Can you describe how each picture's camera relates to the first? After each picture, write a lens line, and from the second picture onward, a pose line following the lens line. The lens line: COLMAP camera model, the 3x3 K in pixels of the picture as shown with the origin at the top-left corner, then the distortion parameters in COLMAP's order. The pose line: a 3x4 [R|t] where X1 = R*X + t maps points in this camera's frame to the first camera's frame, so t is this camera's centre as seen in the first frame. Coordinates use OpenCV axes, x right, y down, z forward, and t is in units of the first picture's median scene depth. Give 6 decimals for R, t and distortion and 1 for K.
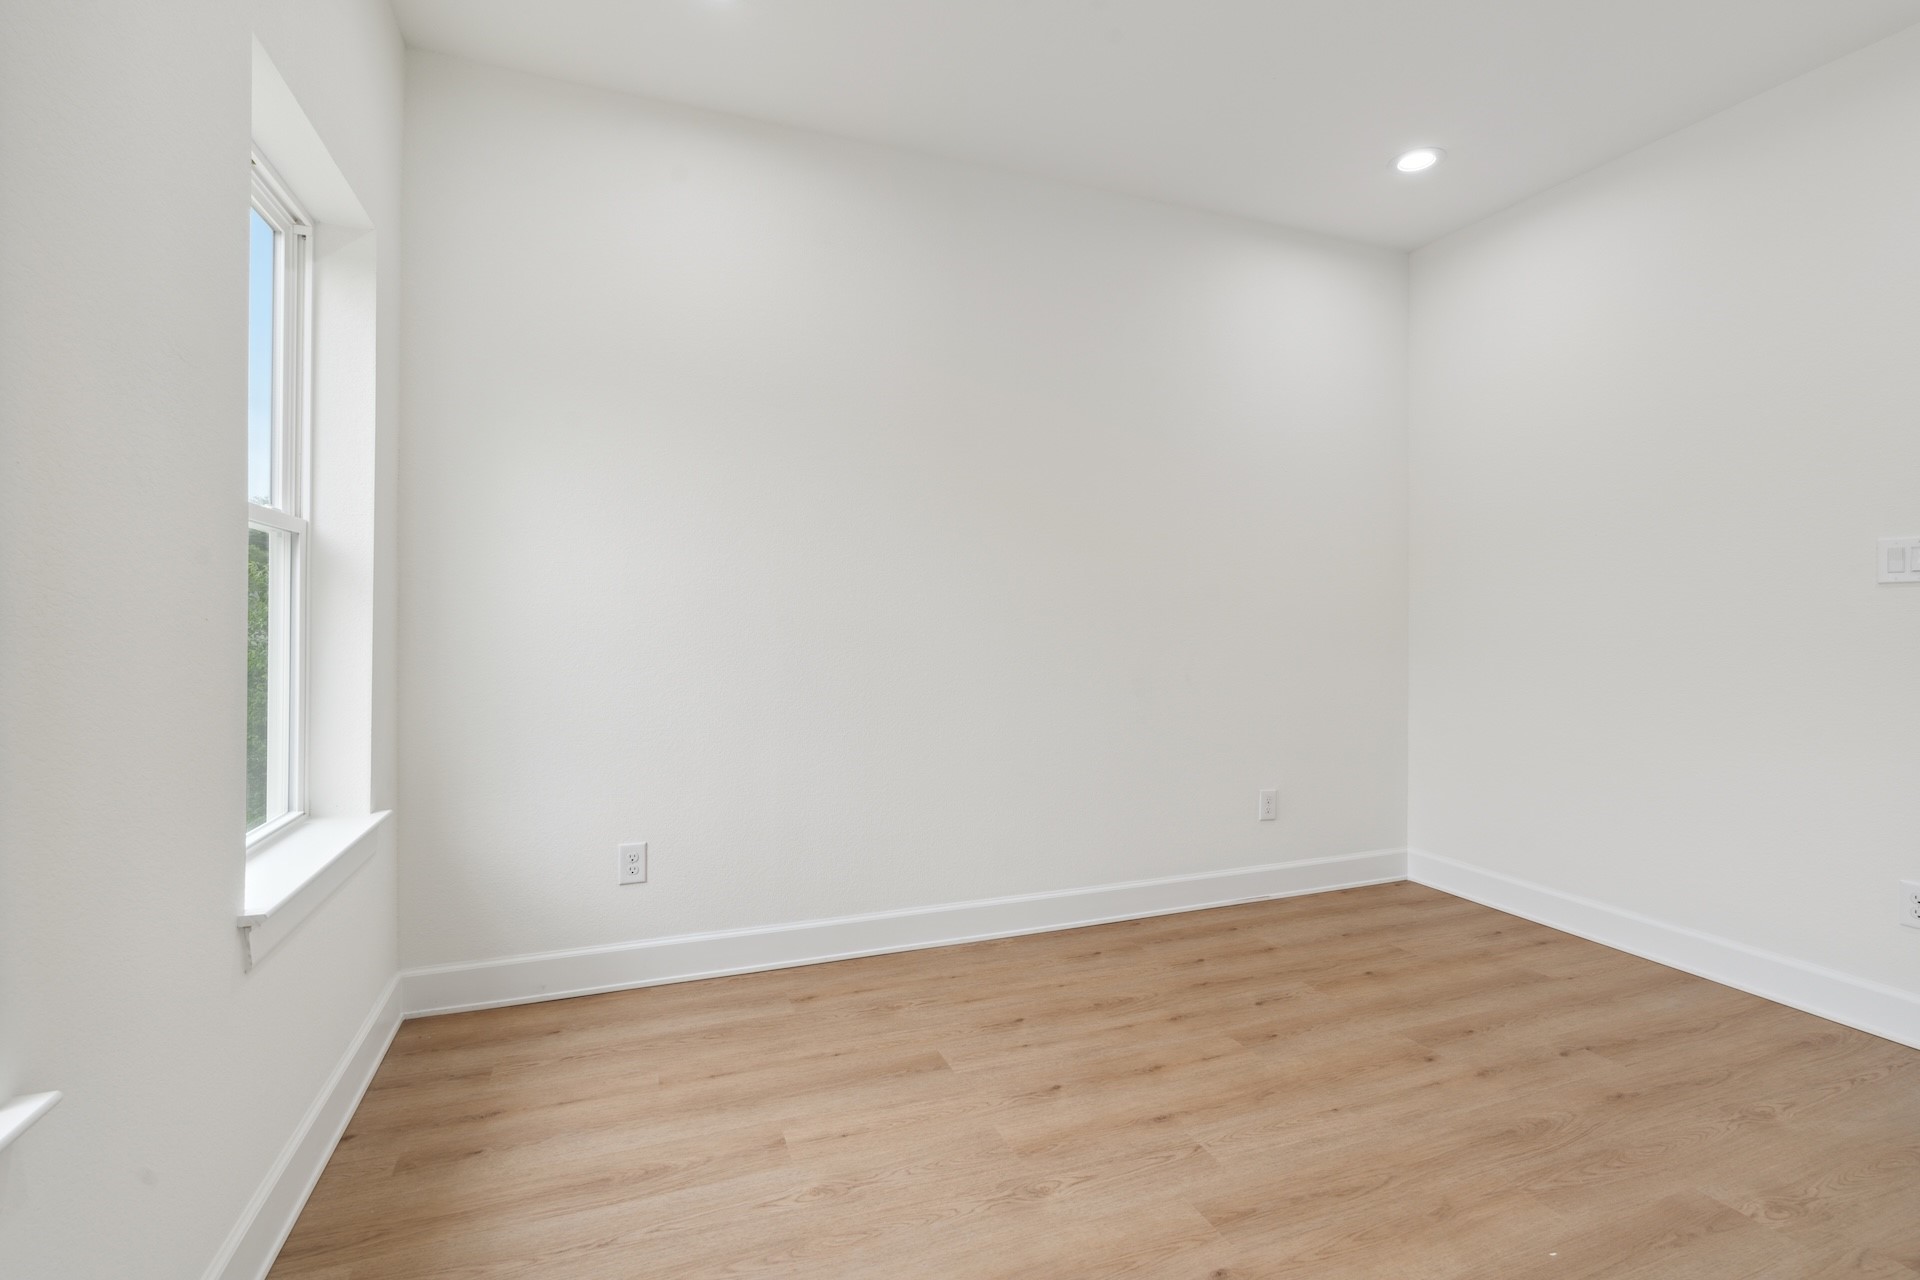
lens RADIAL K [[886.0, 0, 967.4], [0, 886.0, 601.4], [0, 0, 1]] dist [0.000079, 0.000243]
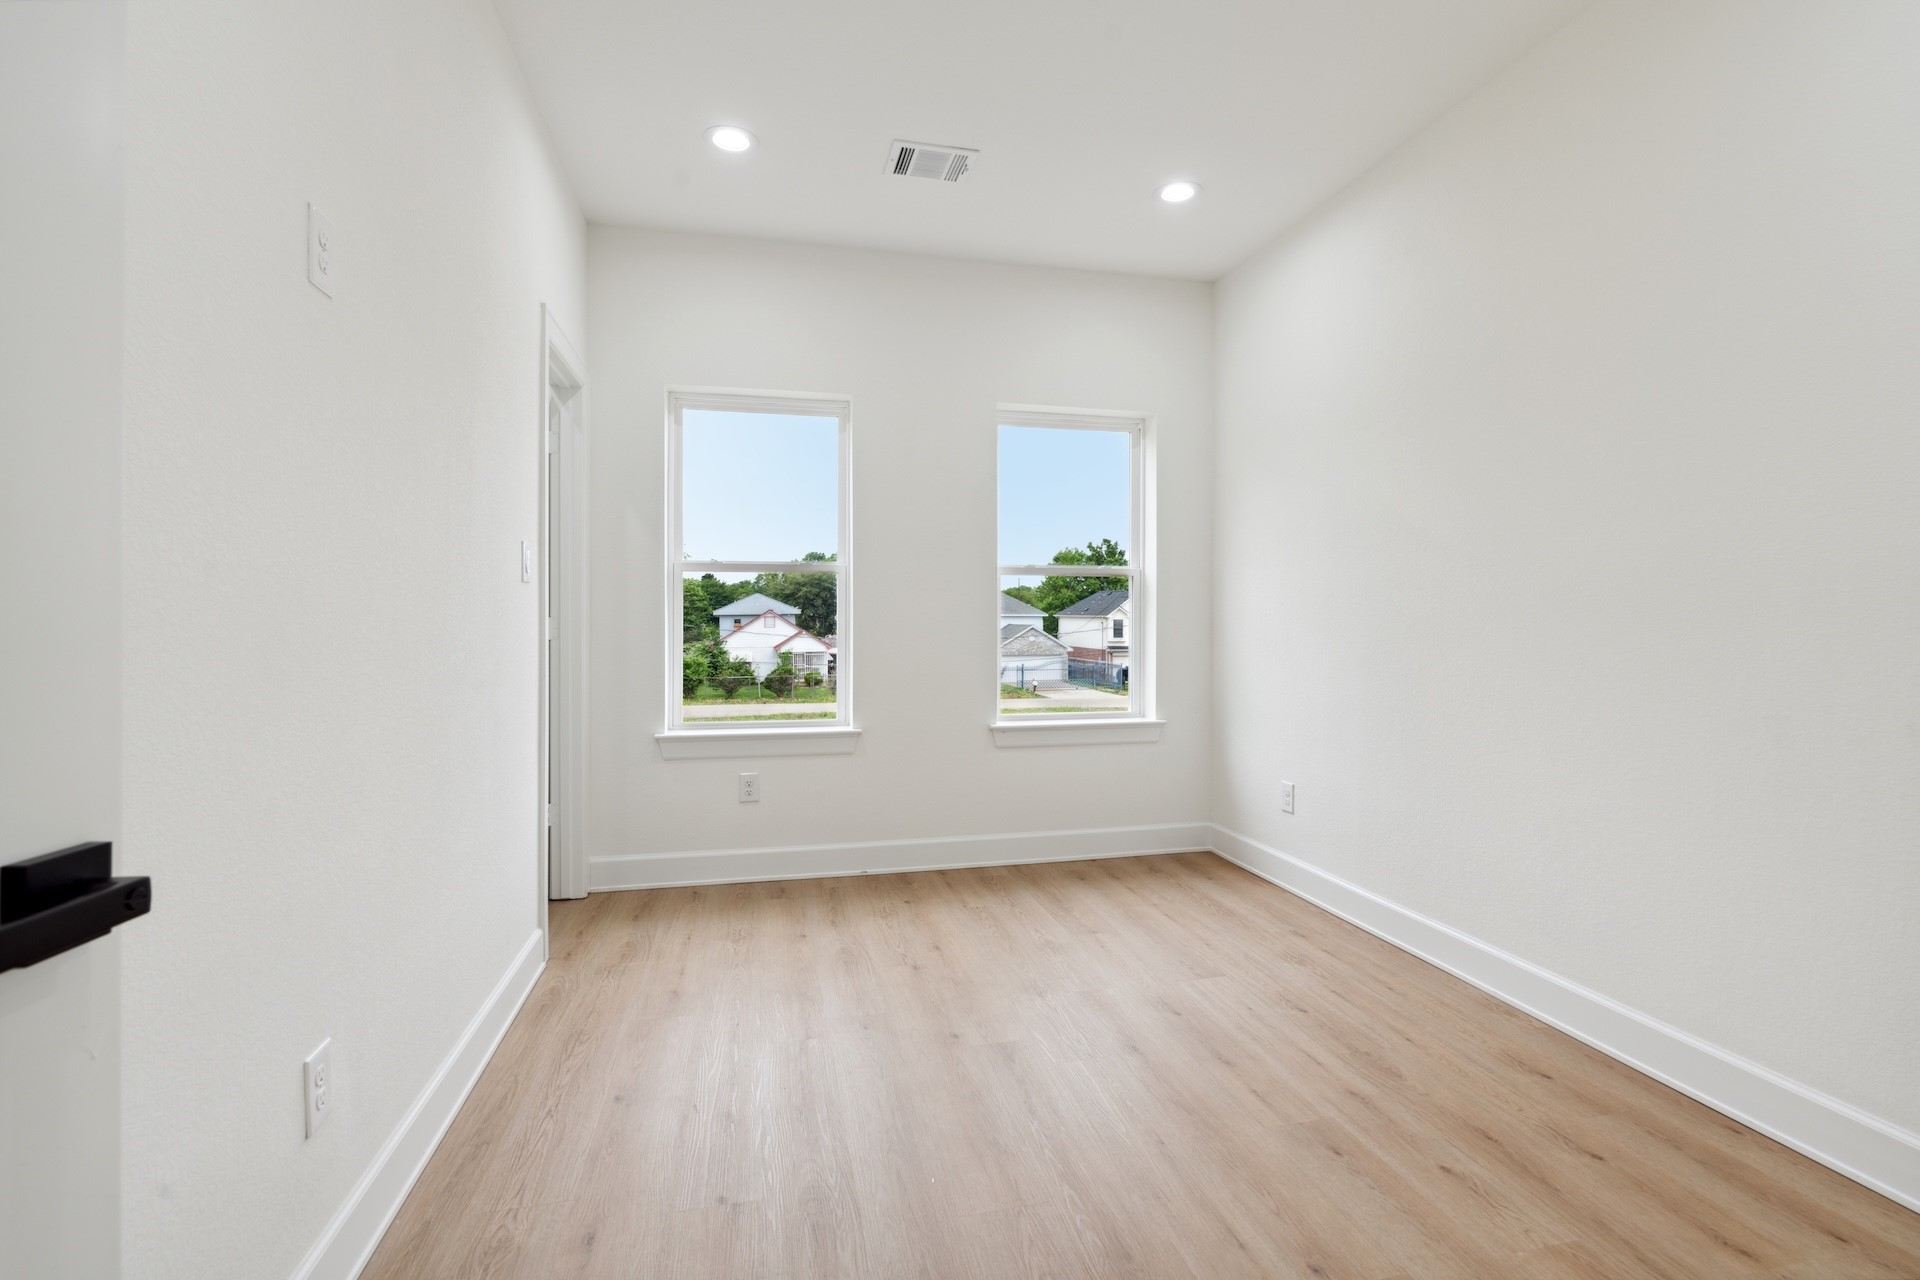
lens RADIAL K [[886.0, 0, 967.4], [0, 886.0, 601.4], [0, 0, 1]] dist [0.000079, 0.000243]
pose [[-0.136911, -0.021509, -0.990350, 1.078054], [0.017945, 0.999546, -0.024189, 0.022645], [0.990421, -0.021083, -0.136463, 0.738732]]
